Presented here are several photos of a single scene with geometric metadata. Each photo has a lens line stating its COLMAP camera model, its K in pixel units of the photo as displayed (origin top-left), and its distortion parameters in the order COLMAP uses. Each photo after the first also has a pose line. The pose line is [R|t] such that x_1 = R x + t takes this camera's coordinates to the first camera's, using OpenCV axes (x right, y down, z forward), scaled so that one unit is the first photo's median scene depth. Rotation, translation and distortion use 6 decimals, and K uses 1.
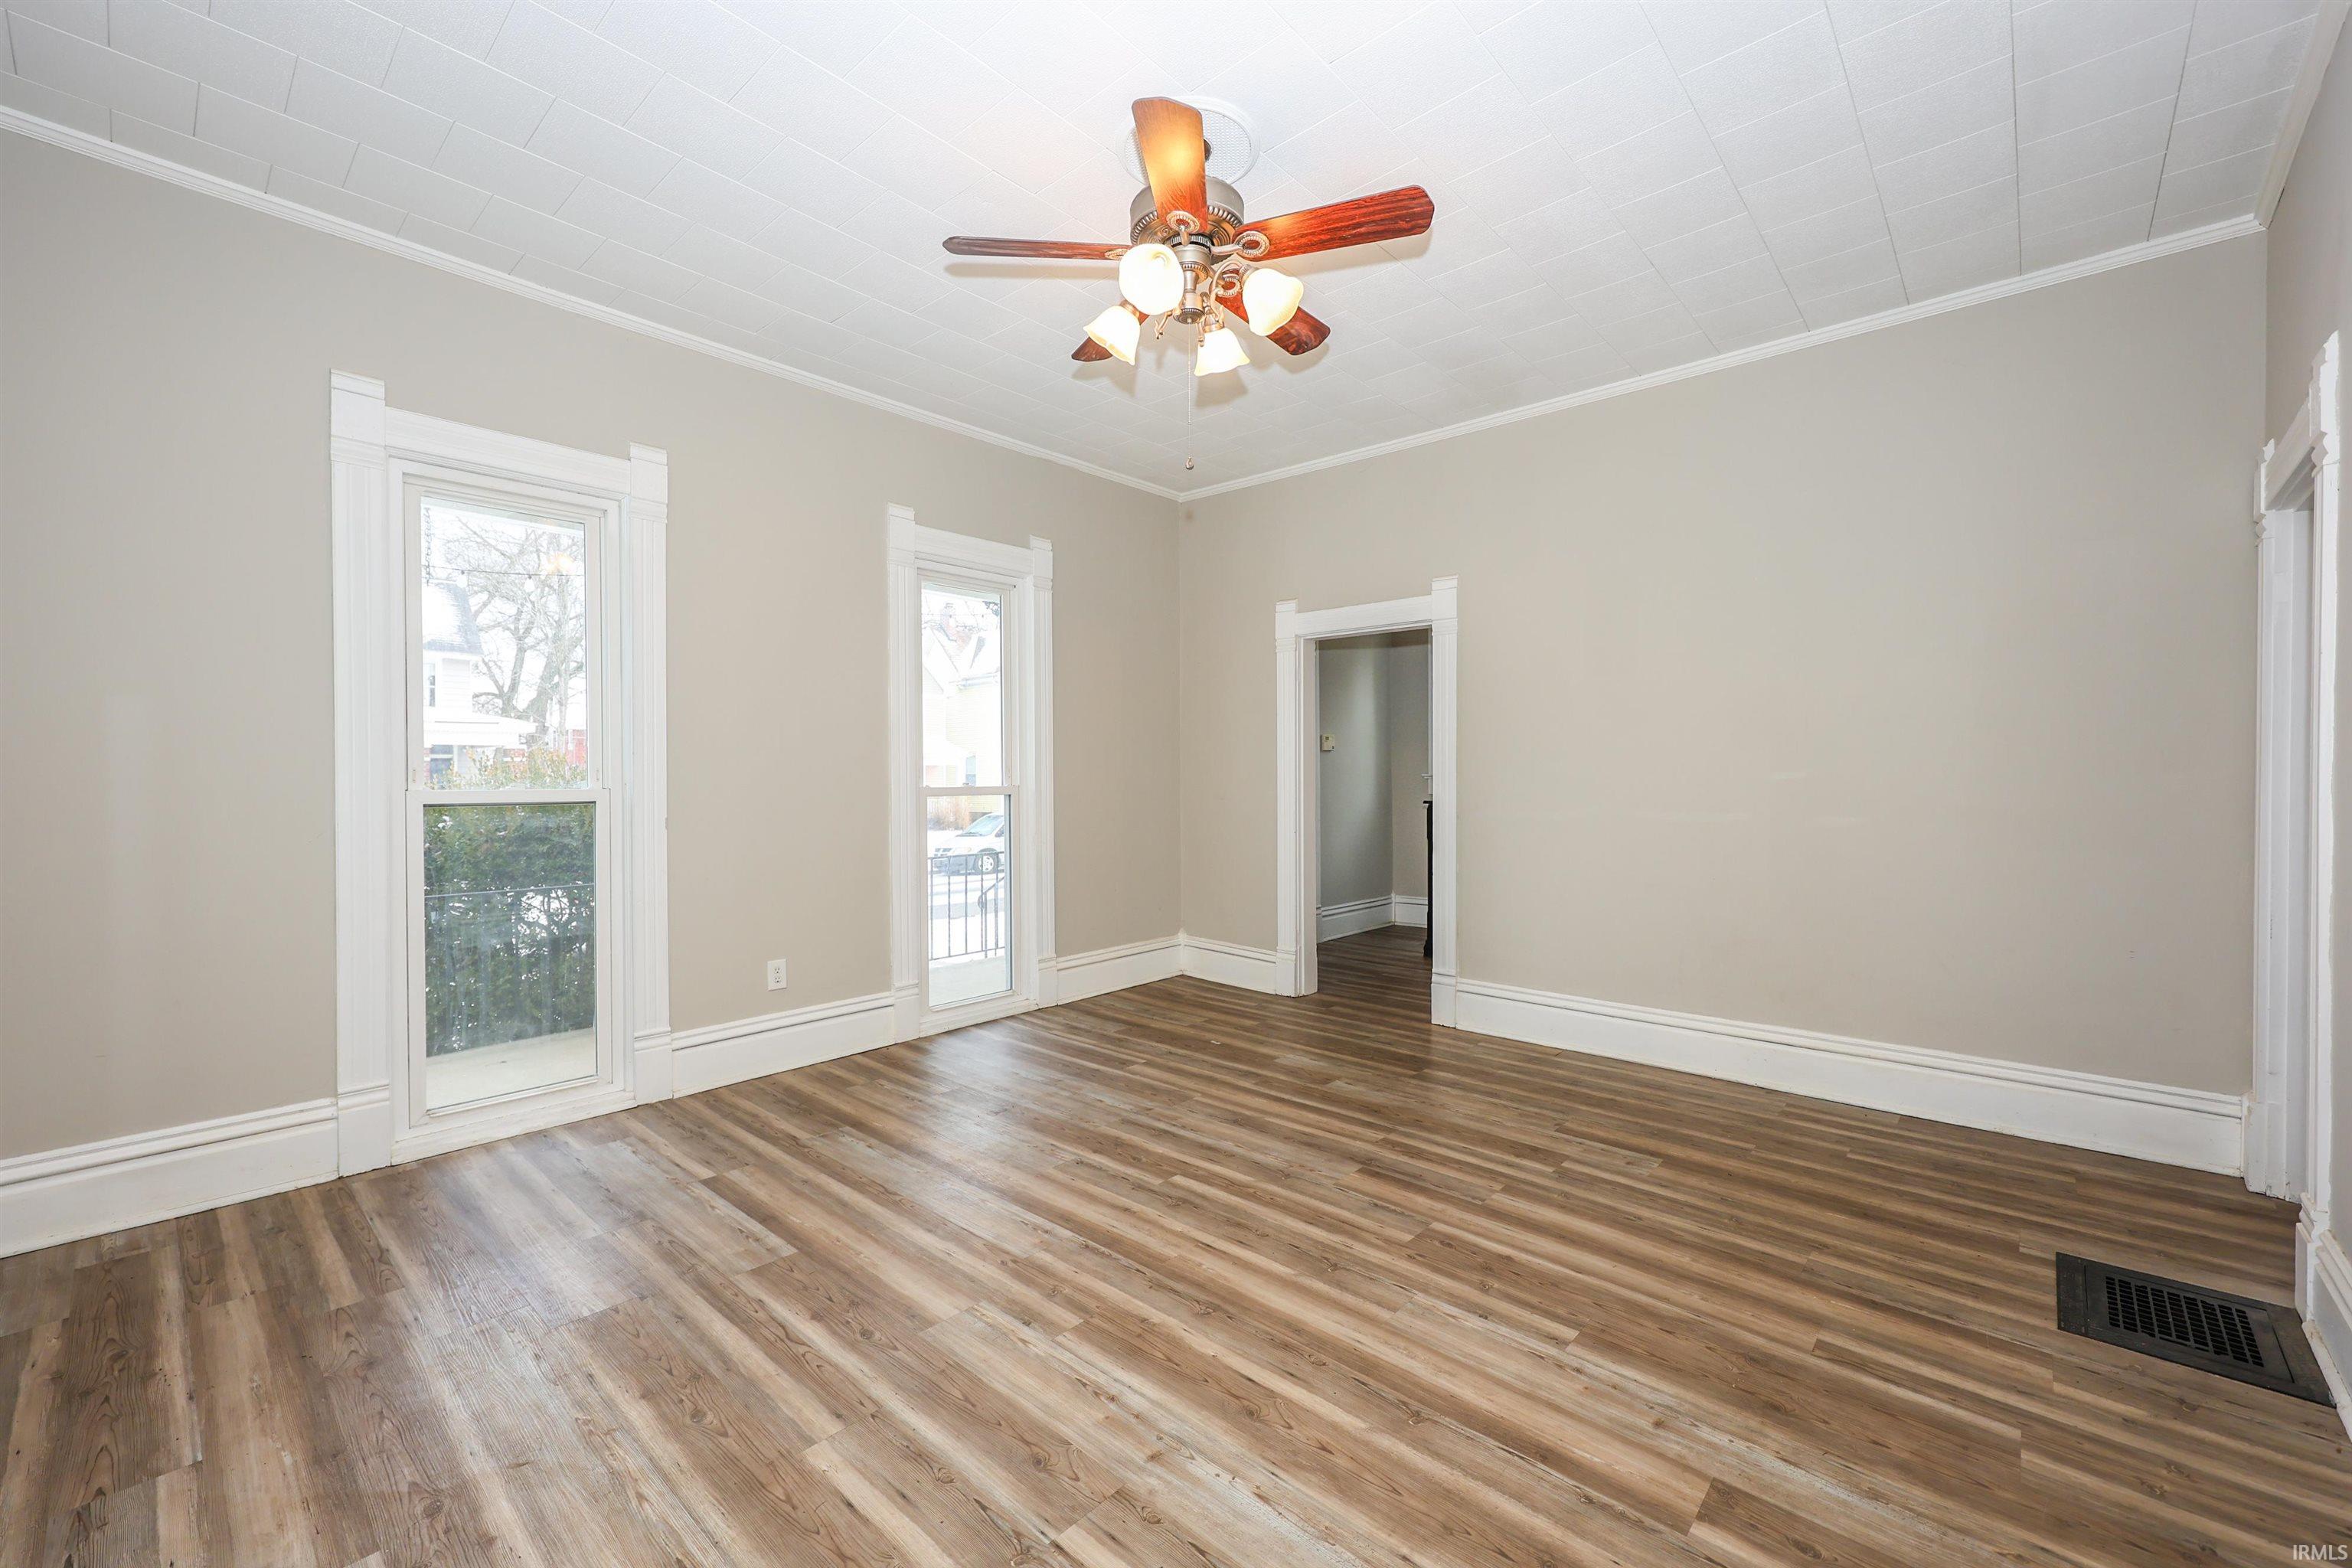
lens RADIAL K [[963.4, 0, 1196.5], [0, 963.4, 783.7], [0, 0, 1]] dist [0.004129, 0.002043]
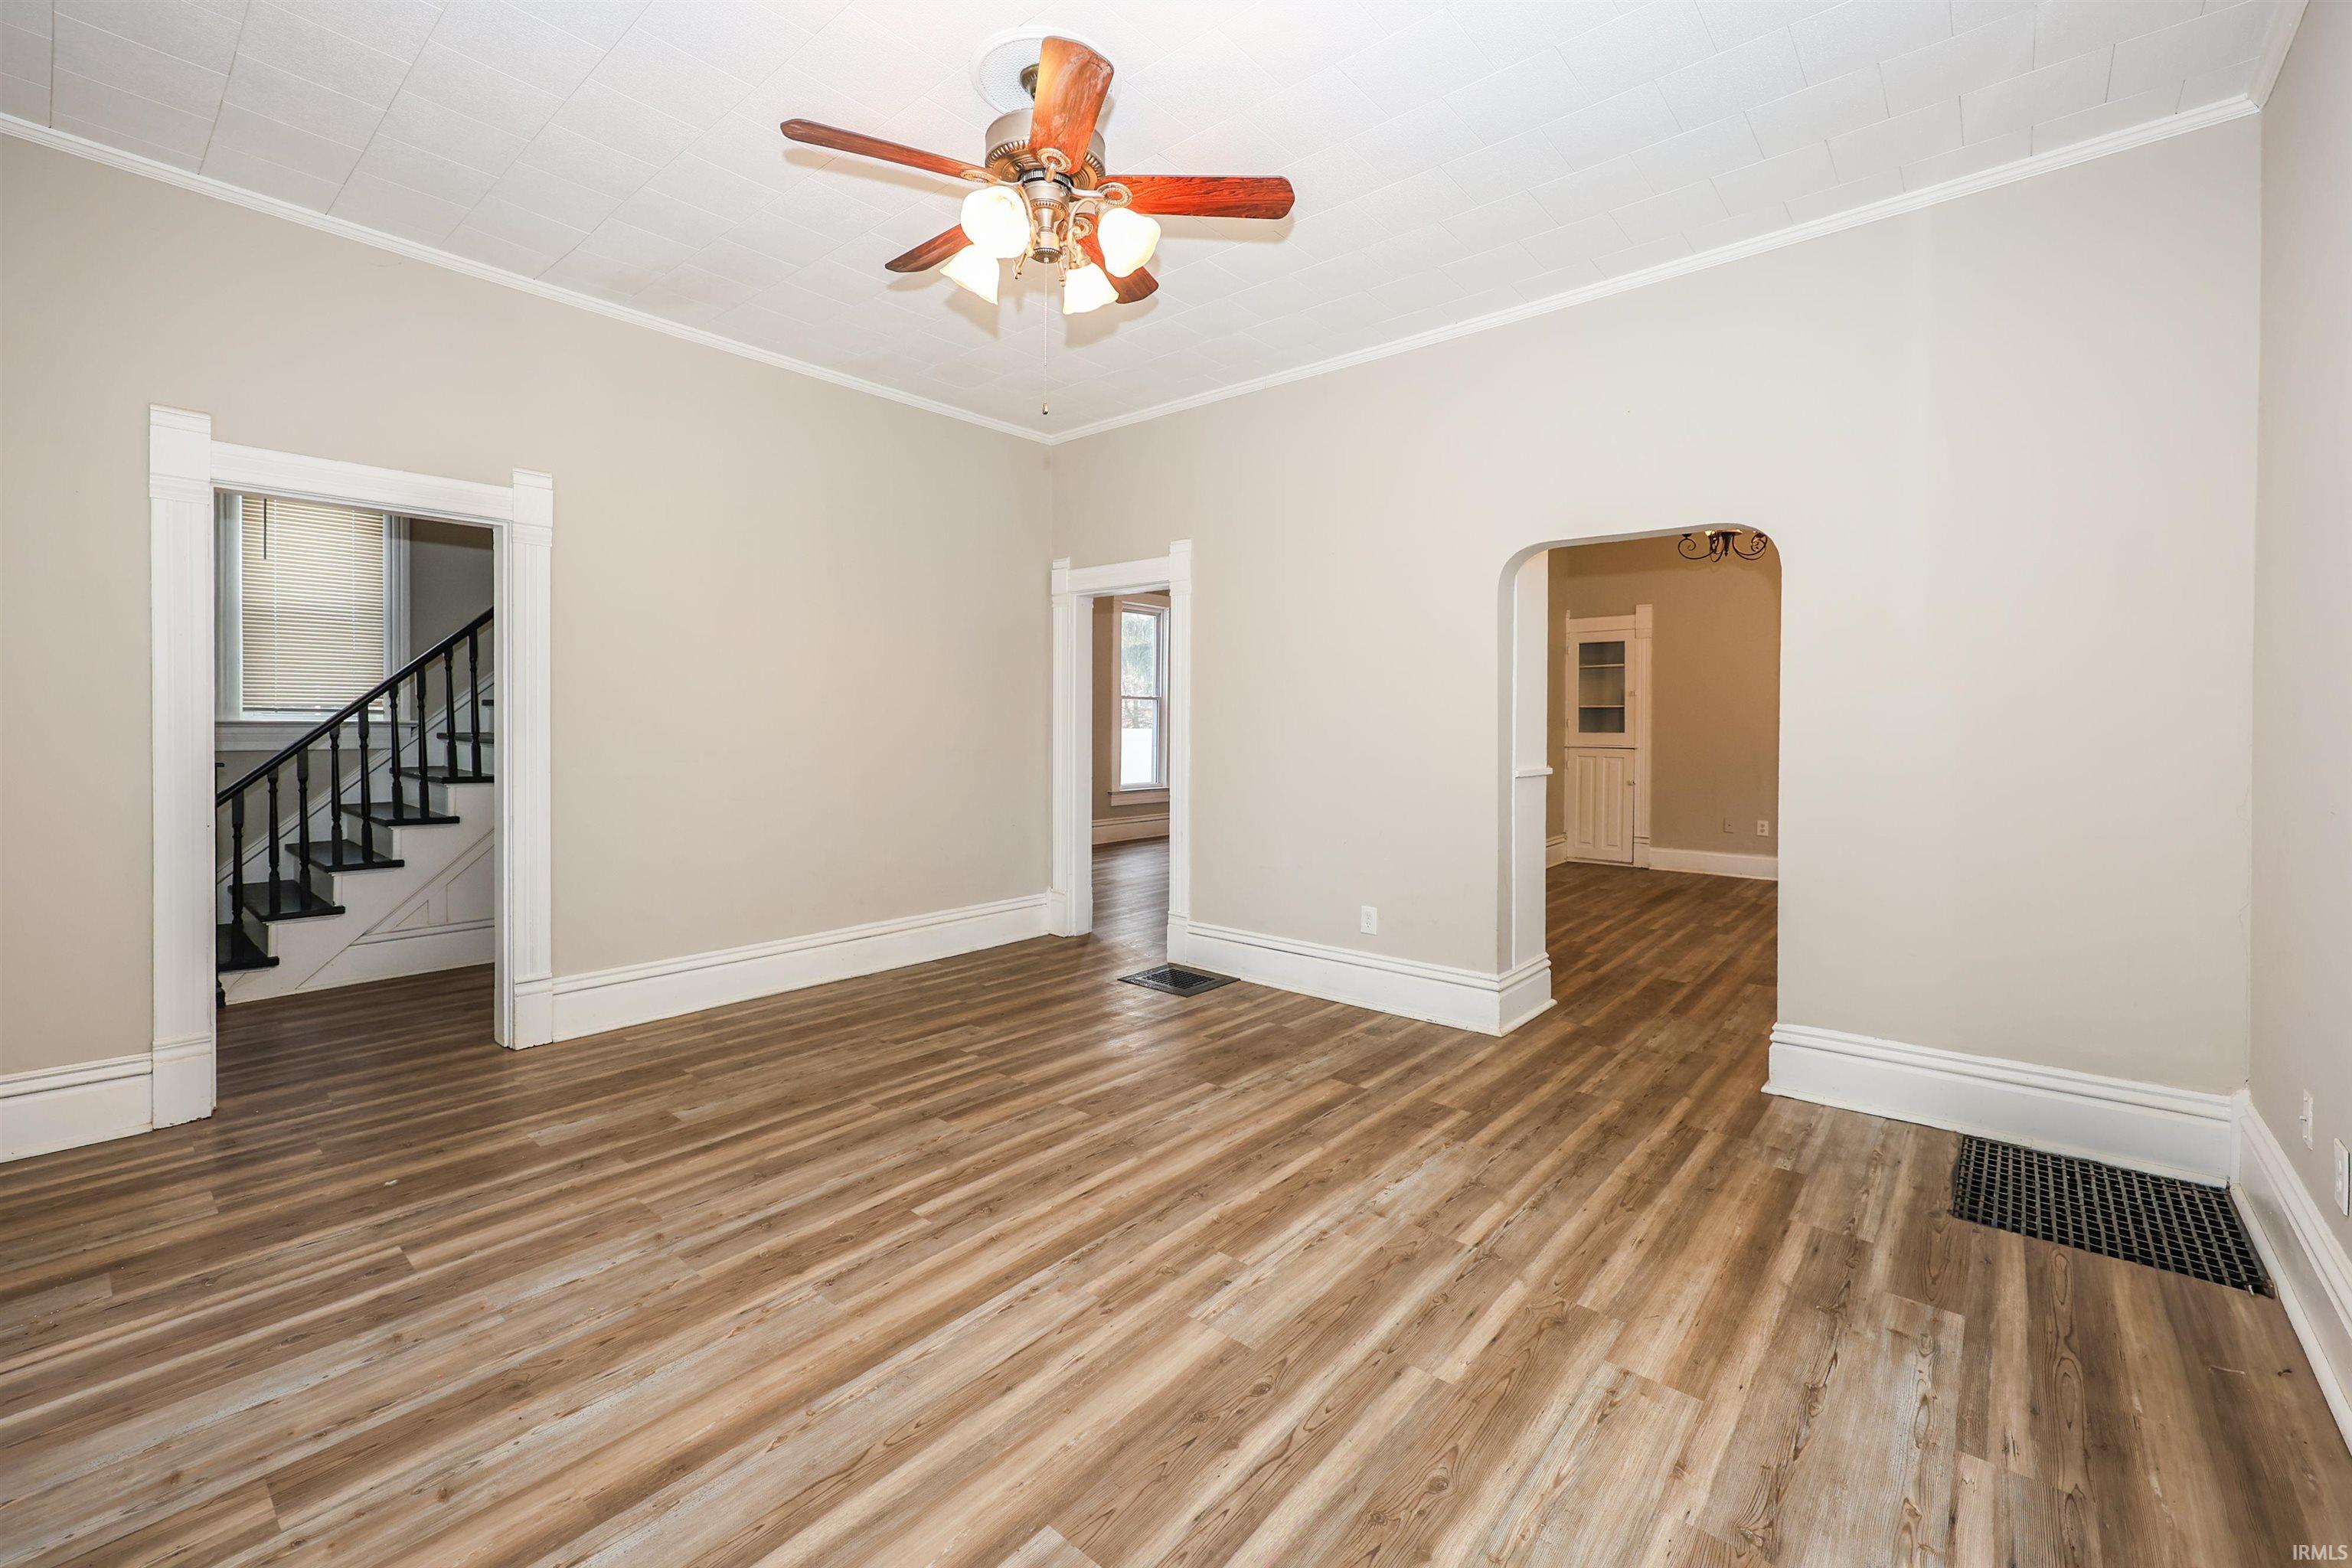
lens RADIAL K [[963.4, 0, 1203.4], [0, 963.4, 687.0], [0, 0, 1]] dist [0.004129, 0.002043]
pose [[-0.036520, 0.037185, 0.998641, -0.899080], [0.003856, 0.999305, -0.037069, -0.011516], [-0.999325, 0.002497, -0.036638, 0.802290]]
